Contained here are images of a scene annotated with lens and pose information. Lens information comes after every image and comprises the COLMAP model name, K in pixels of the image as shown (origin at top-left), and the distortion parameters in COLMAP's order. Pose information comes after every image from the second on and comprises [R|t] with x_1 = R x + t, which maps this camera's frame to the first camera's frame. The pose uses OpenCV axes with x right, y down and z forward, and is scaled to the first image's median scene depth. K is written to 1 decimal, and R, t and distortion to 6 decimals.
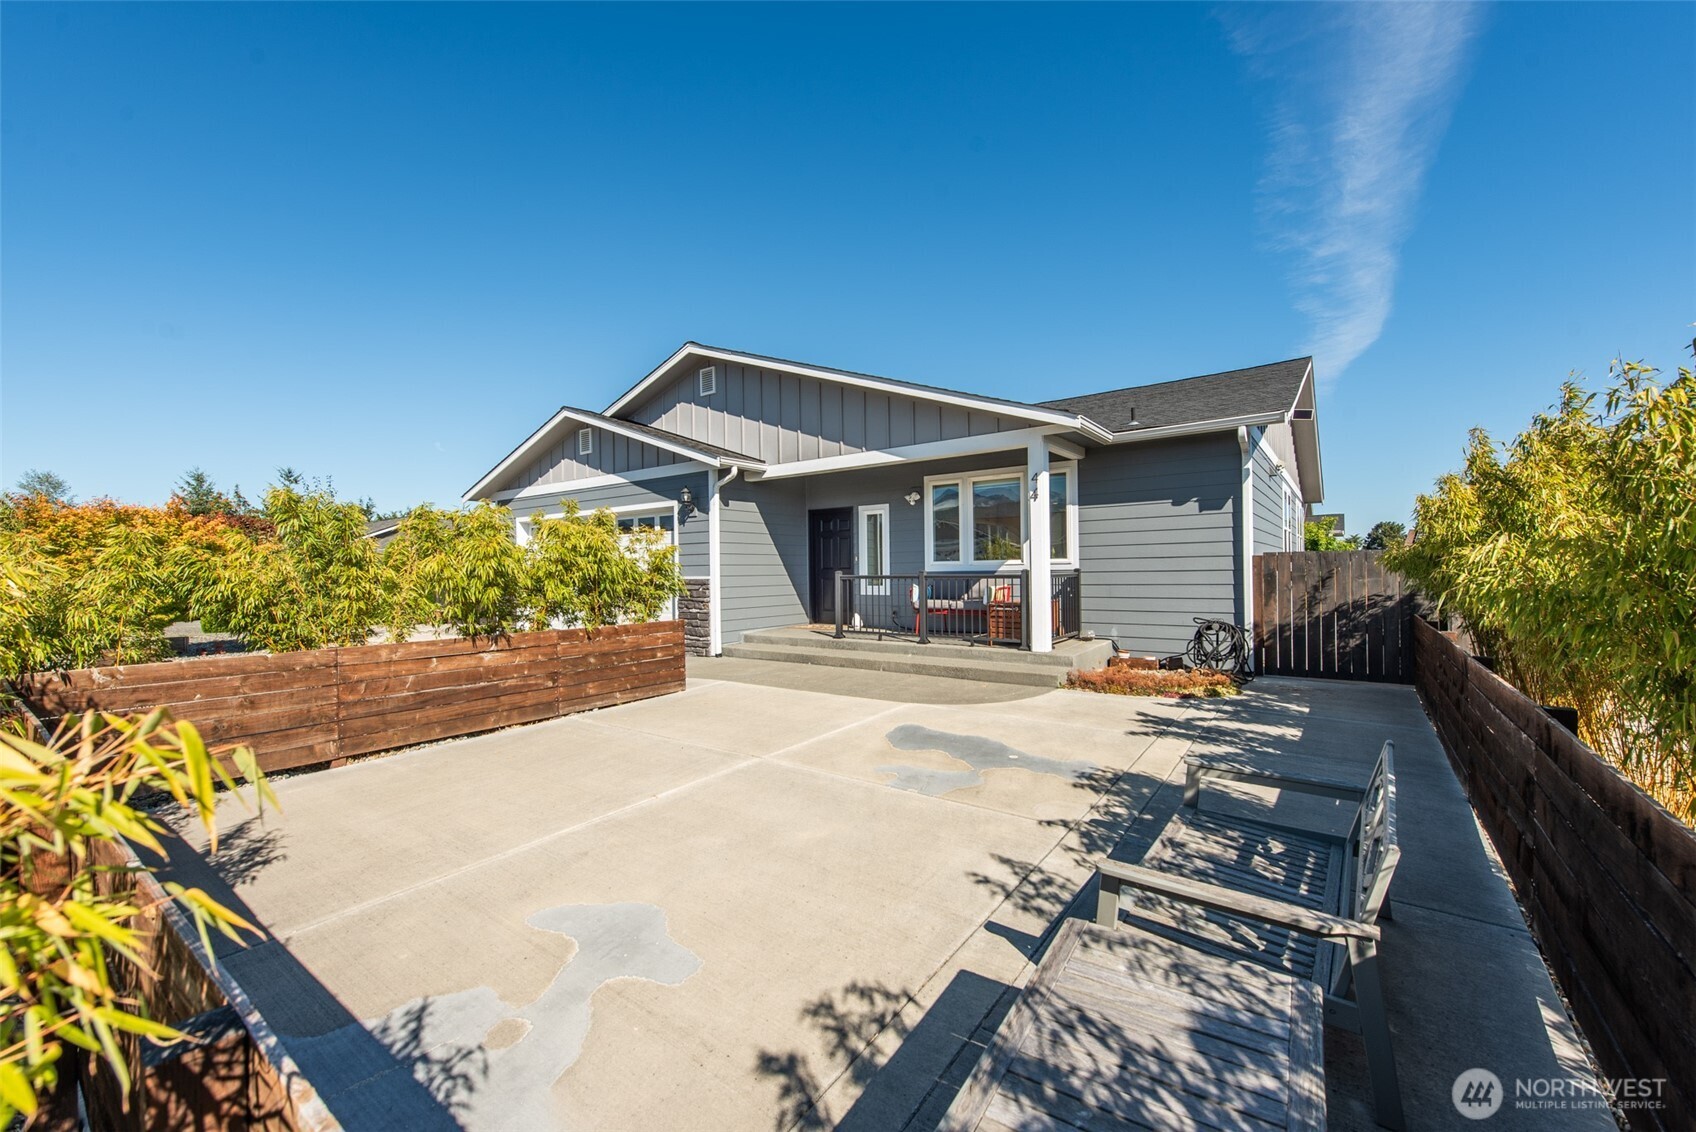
lens RADIAL K [[672.2, 0, 848.0], [0, 672.2, 566.0], [0, 0, 1]] dist [0.000680, 0.000065]
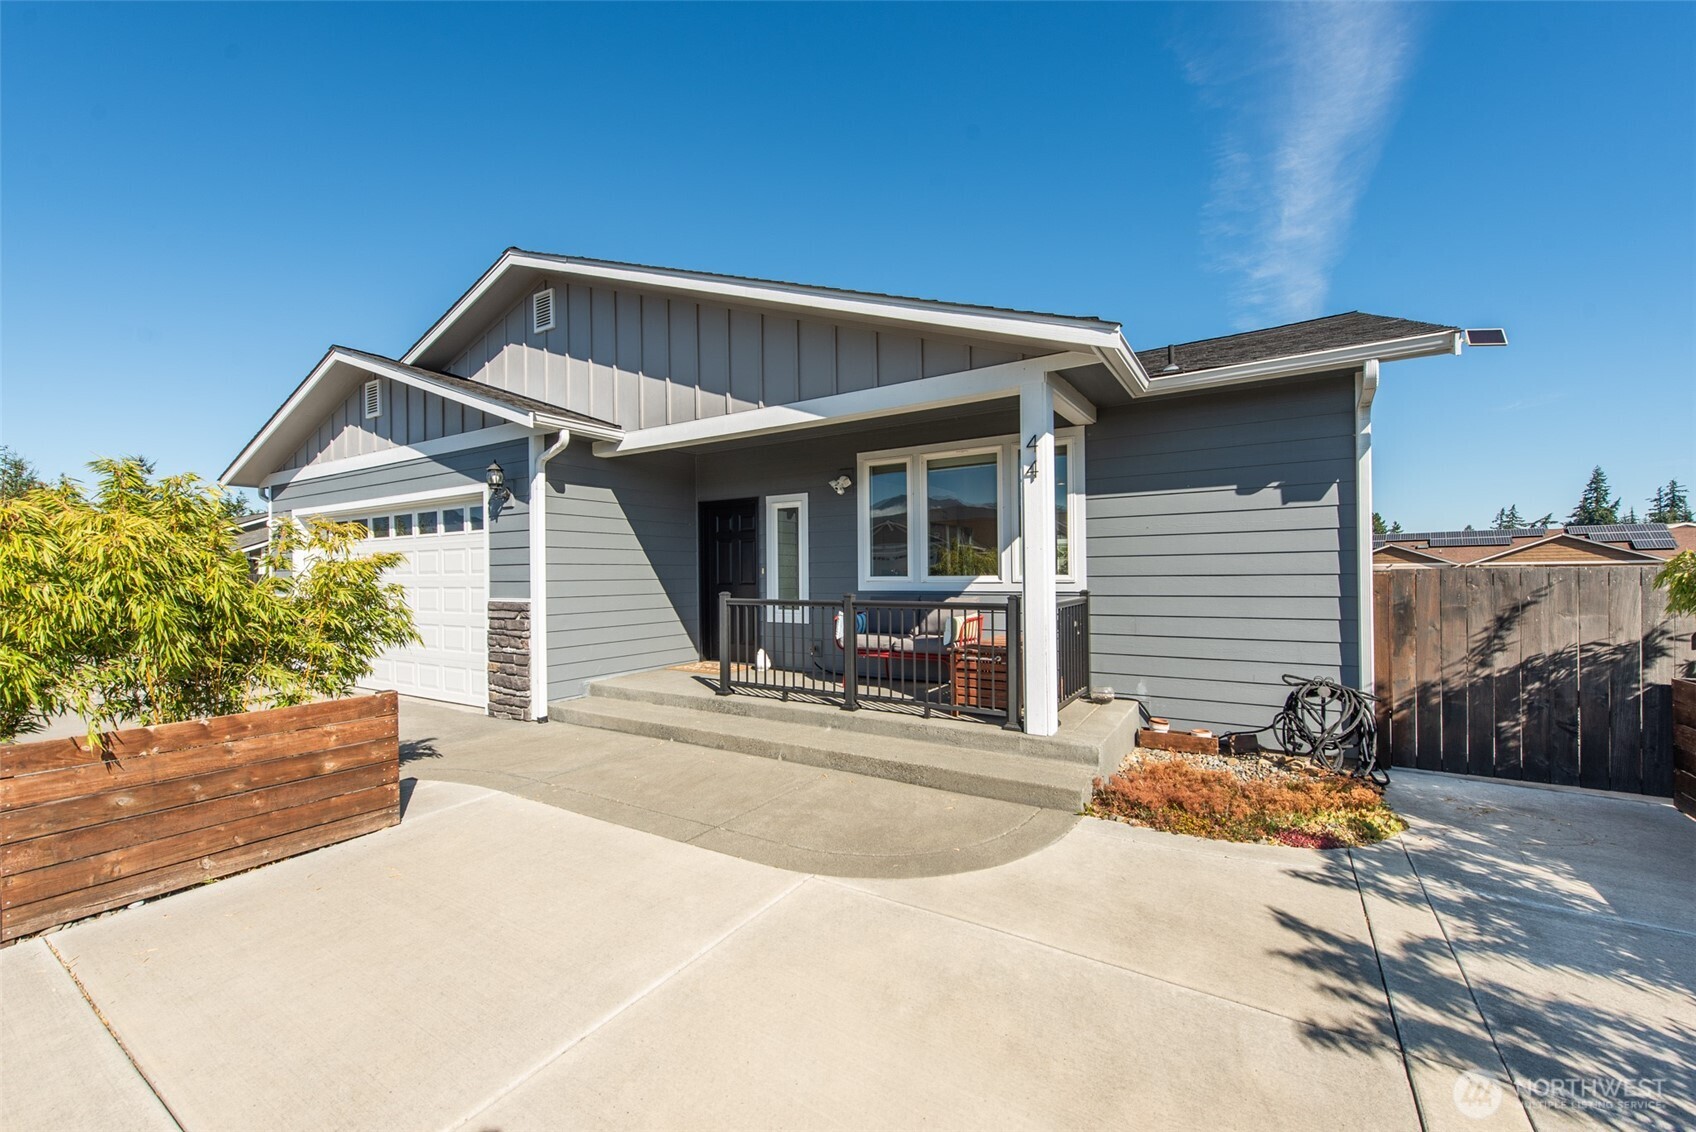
lens RADIAL K [[672.9, 0, 848.0], [0, 672.9, 566.0], [0, 0, 1]] dist [-0.000704, -0.000125]
pose [[0.997293, 0.003888, 0.073429, 0.055662], [-0.003619, 0.999986, -0.003793, -0.014989], [-0.073443, 0.003517, 0.997293, 0.323709]]
